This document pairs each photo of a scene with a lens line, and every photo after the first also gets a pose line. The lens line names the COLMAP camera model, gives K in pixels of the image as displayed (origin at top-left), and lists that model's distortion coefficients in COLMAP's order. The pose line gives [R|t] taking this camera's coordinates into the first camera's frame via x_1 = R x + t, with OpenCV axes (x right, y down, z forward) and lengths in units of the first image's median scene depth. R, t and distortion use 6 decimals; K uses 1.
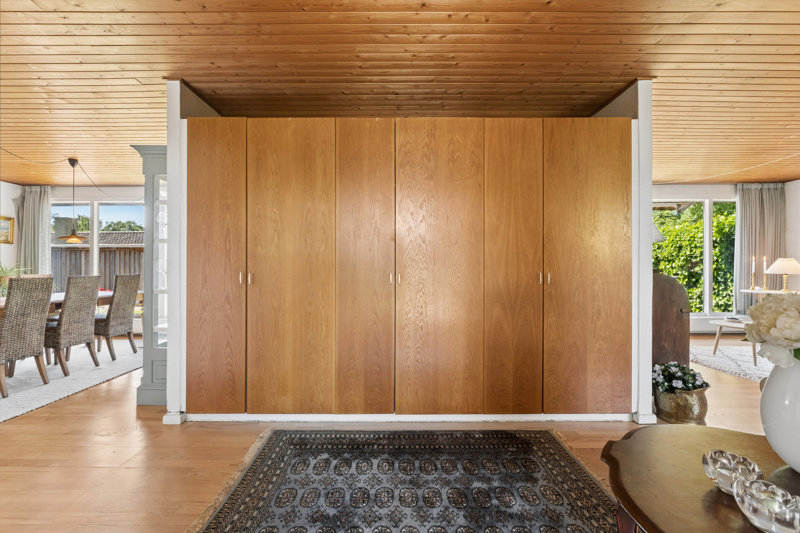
lens RADIAL K [[349.1, 0, 400.0], [0, 349.1, 266.5], [0, 0, 1]] dist [-0.002052, -0.000308]
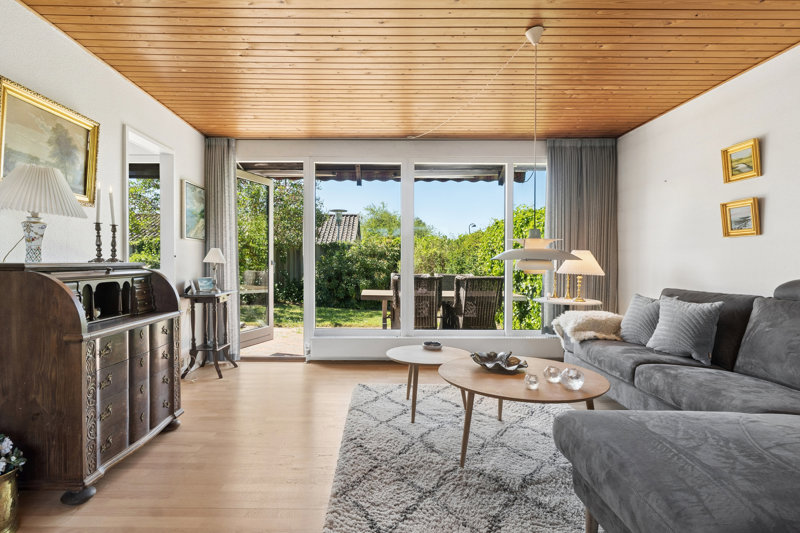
lens RADIAL K [[428.6, 0, 400.0], [0, 428.6, 266.5], [0, 0, 1]] dist [-0.002157, -0.000319]
pose [[0.999900, 0.009005, -0.010895, 0.699444], [-0.008825, 0.999826, 0.016442, -0.003165], [0.011041, -0.016344, 0.999805, 0.164126]]
